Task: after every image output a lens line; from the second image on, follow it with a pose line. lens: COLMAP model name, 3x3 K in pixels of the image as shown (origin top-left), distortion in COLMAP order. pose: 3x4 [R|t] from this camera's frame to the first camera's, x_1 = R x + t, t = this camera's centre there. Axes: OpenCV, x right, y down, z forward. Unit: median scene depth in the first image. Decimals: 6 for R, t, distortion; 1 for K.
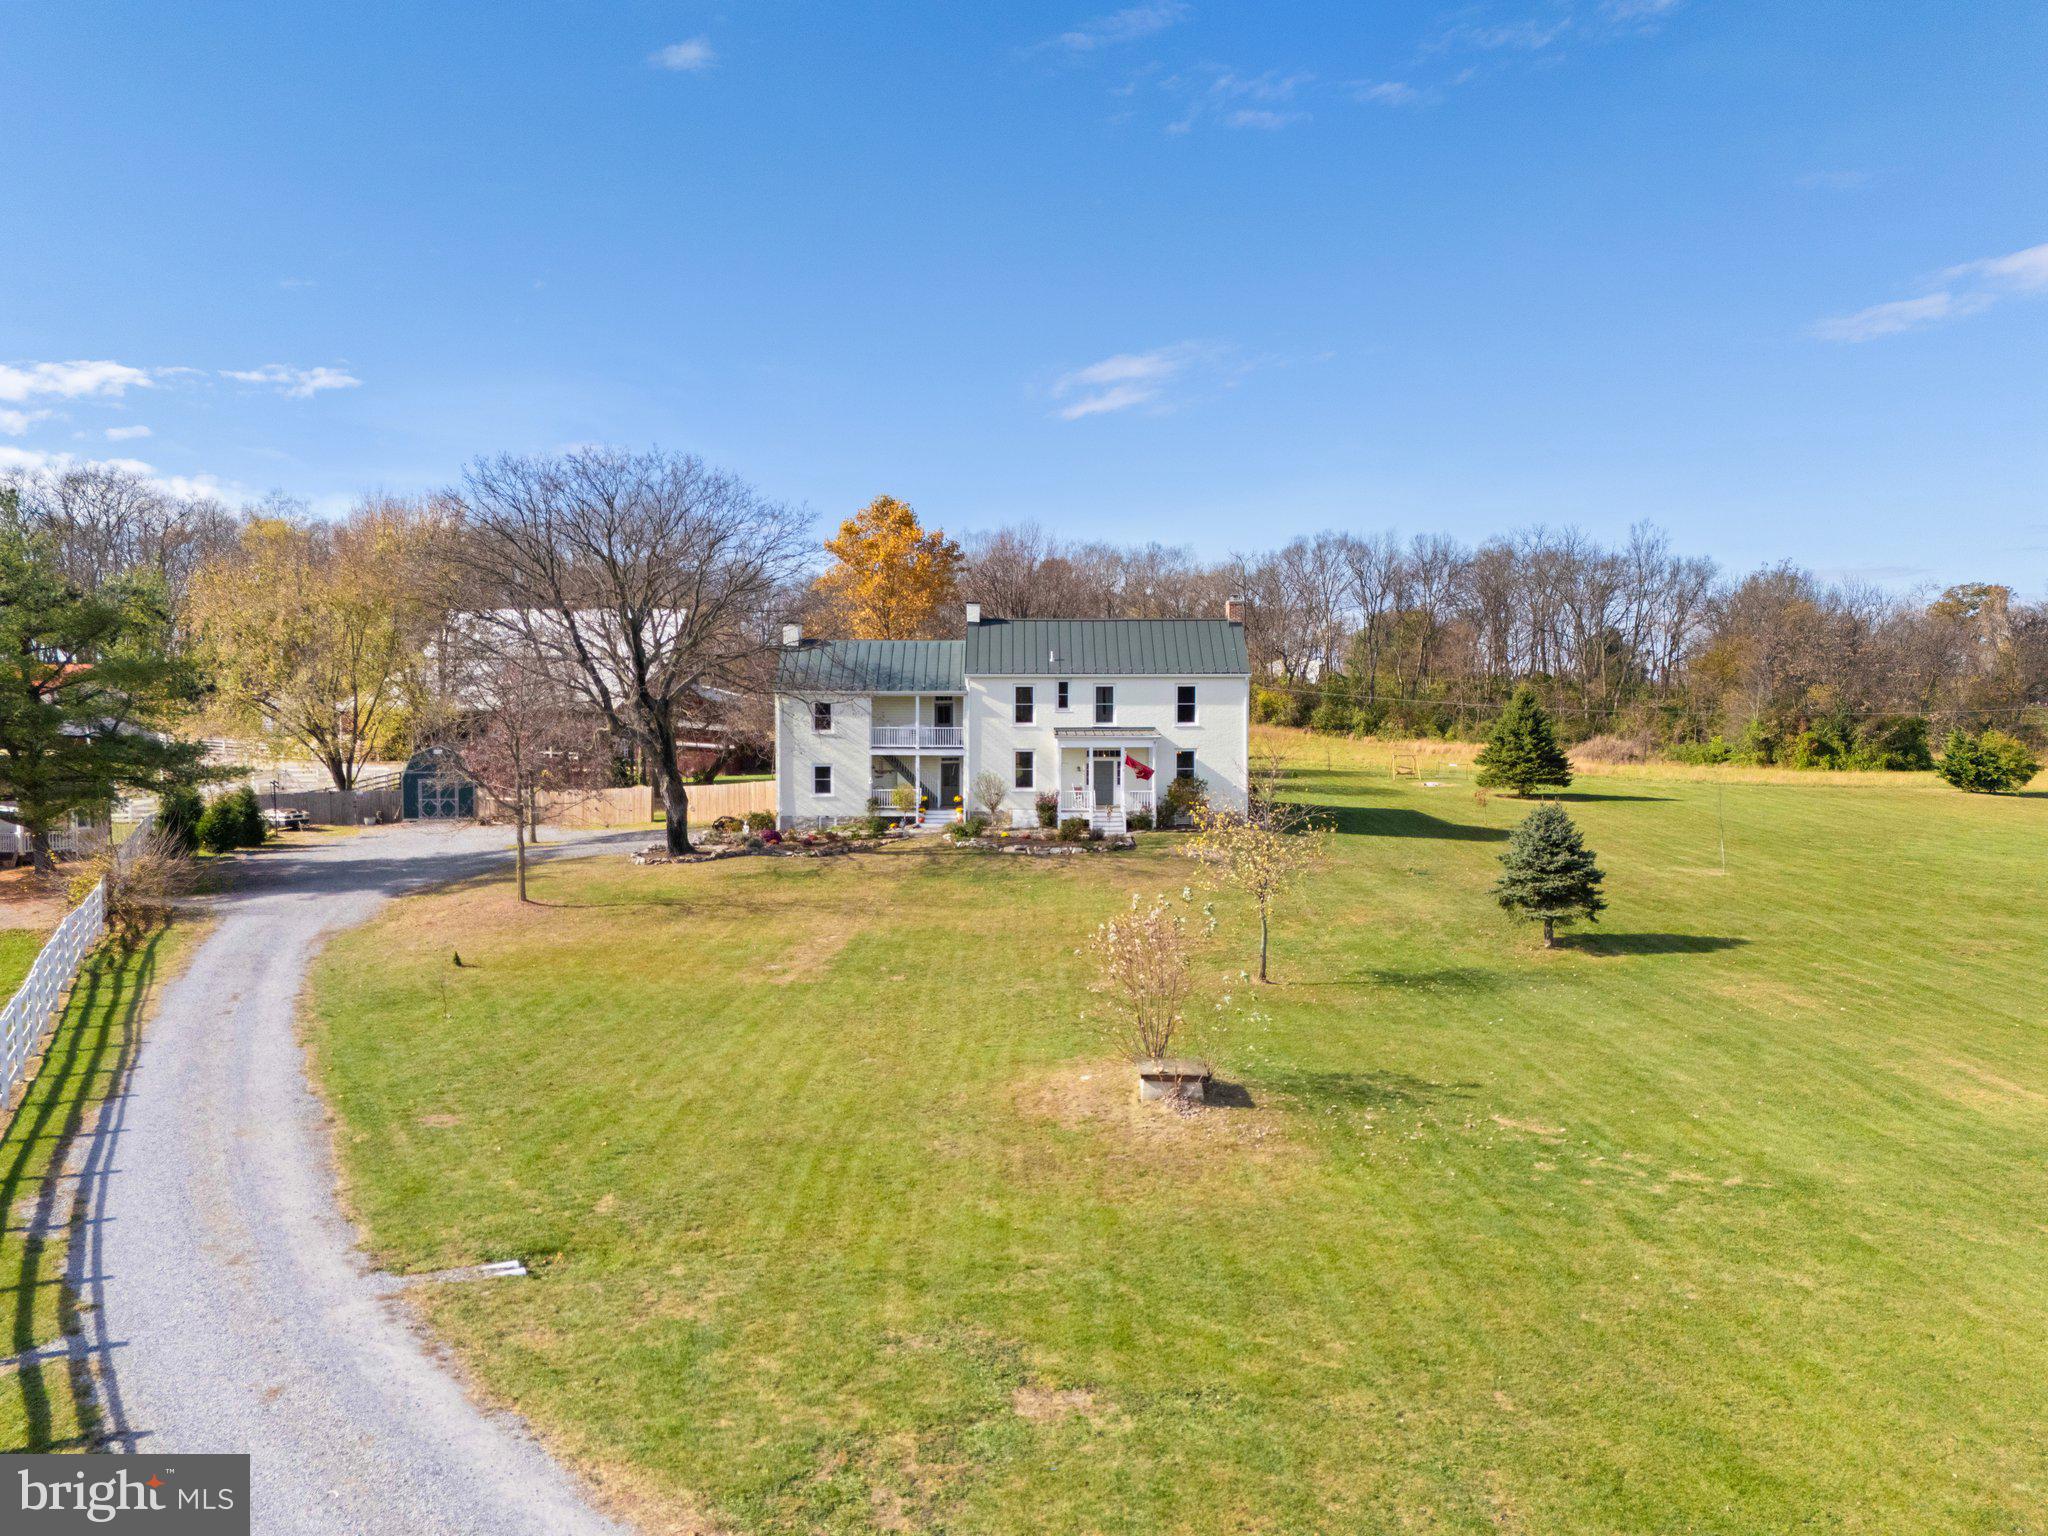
lens RADIAL K [[1443.8, 0, 1024.0], [0, 1443.8, 768.0], [0, 0, 1]] dist [0.031351, -0.000703]
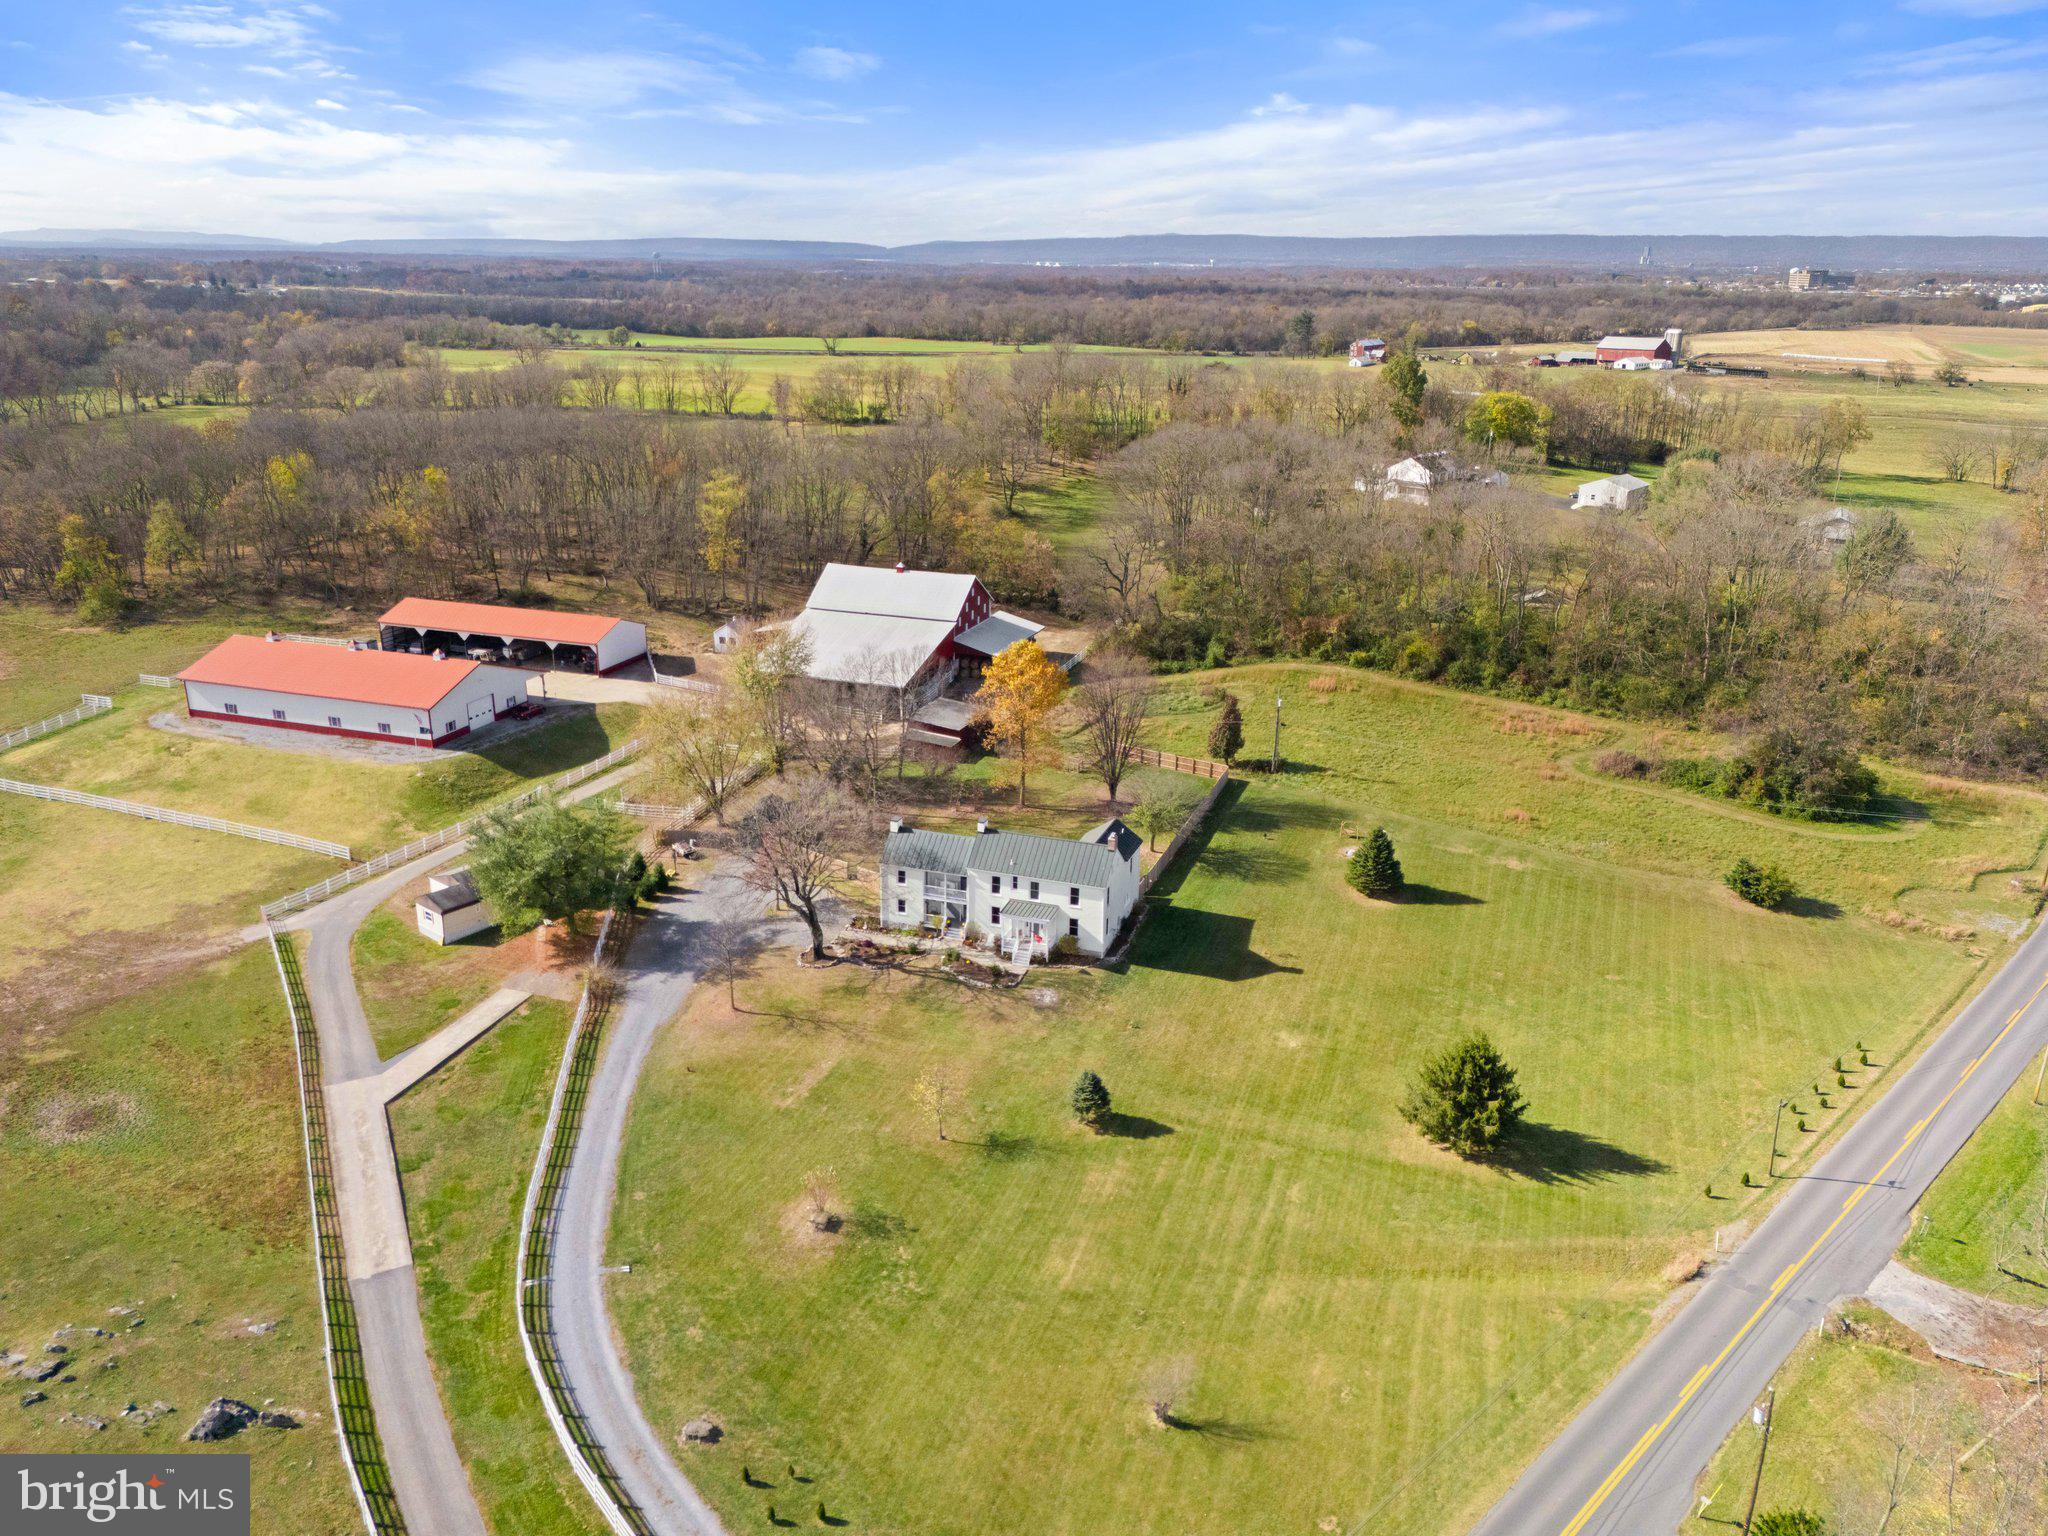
lens RADIAL K [[1443.8, 0, 1024.0], [0, 1443.8, 768.0], [0, 0, 1]] dist [0.031351, -0.000703]
pose [[0.943054, 0.094891, -0.318817, 0.639078], [-0.004050, 0.961652, 0.274242, -0.726990], [0.332614, -0.257334, 0.907275, -0.703424]]
